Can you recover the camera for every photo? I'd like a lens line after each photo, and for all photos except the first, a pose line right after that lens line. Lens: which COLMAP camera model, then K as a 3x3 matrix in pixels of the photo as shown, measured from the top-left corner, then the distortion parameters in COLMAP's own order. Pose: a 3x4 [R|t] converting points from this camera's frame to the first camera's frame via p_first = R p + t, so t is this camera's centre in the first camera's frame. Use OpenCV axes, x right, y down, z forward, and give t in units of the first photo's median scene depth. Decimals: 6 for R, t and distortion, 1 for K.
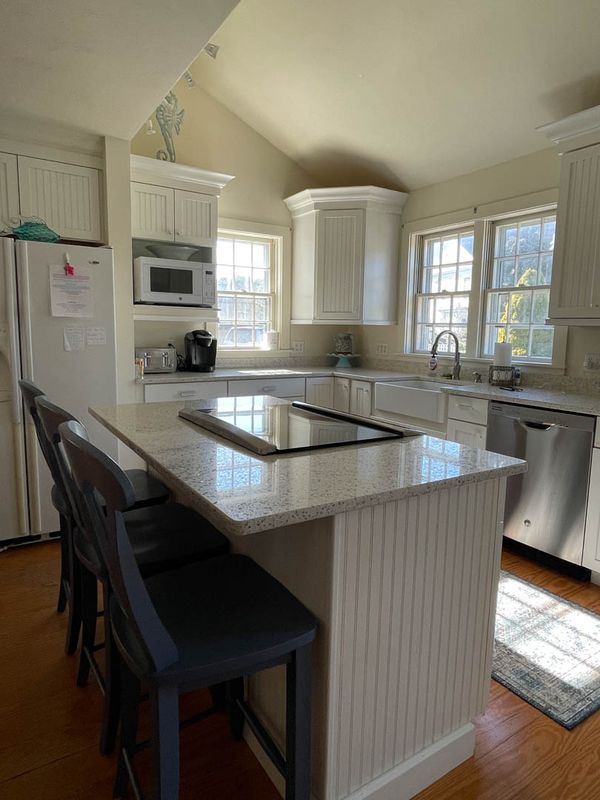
lens RADIAL K [[495.2, 0, 299.2], [0, 495.2, 401.1], [0, 0, 1]] dist [0.000077, 0.001497]
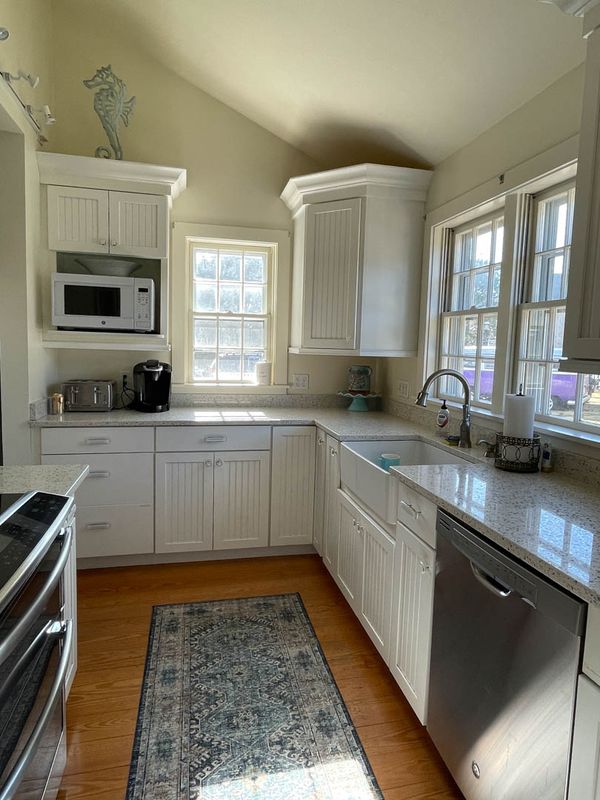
lens RADIAL K [[495.2, 0, 301.8], [0, 495.2, 395.5], [0, 0, 1]] dist [0.000077, 0.001497]
pose [[0.943696, 0.041703, -0.328175, 0.294532], [-0.058212, 0.997477, -0.040641, -0.064728], [0.325652, 0.057456, 0.943742, 0.305140]]
